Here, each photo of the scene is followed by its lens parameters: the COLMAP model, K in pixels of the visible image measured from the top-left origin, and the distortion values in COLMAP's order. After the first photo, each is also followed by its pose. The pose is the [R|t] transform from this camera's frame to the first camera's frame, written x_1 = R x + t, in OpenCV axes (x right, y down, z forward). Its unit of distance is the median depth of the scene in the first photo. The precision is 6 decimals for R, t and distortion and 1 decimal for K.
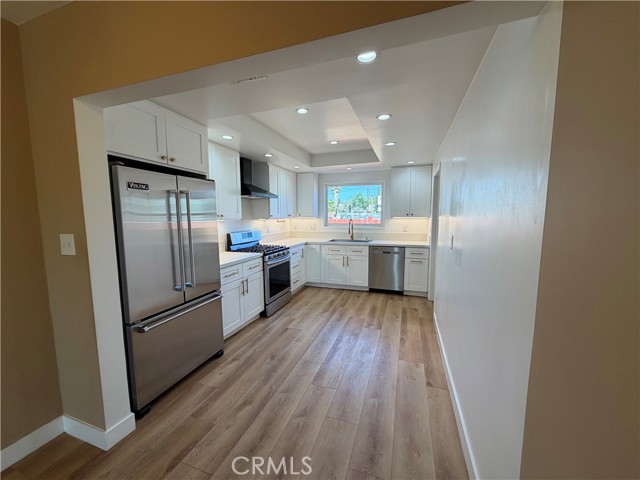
lens RADIAL K [[255.2, 0, 317.2], [0, 255.2, 240.9], [0, 0, 1]] dist [0.001018, -0.000257]
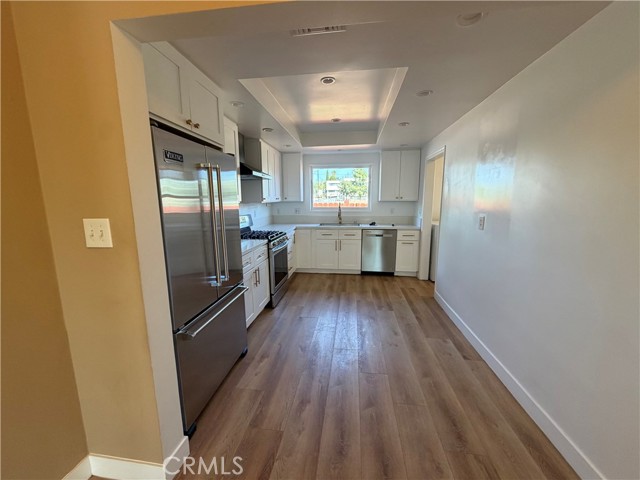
lens RADIAL K [[255.2, 0, 317.2], [0, 255.2, 240.9], [0, 0, 1]] dist [0.001018, -0.000257]
pose [[0.980350, -0.031739, 0.194695, -0.216913], [0.020565, 0.998037, 0.059147, 0.002763], [-0.196191, -0.053981, 0.979079, 0.069578]]
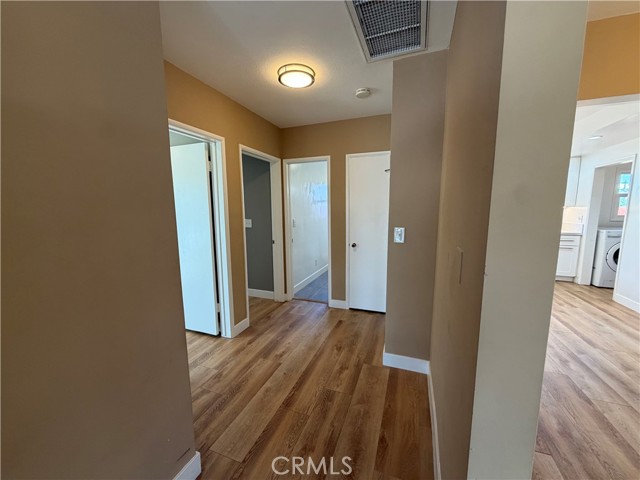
lens RADIAL K [[255.2, 0, 317.2], [0, 255.2, 240.9], [0, 0, 1]] dist [0.001018, -0.000257]
pose [[0.999631, -0.011008, -0.024823, -0.767198], [0.011473, 0.999760, 0.018682, 0.022972], [0.024612, -0.018960, 0.999517, -0.112314]]
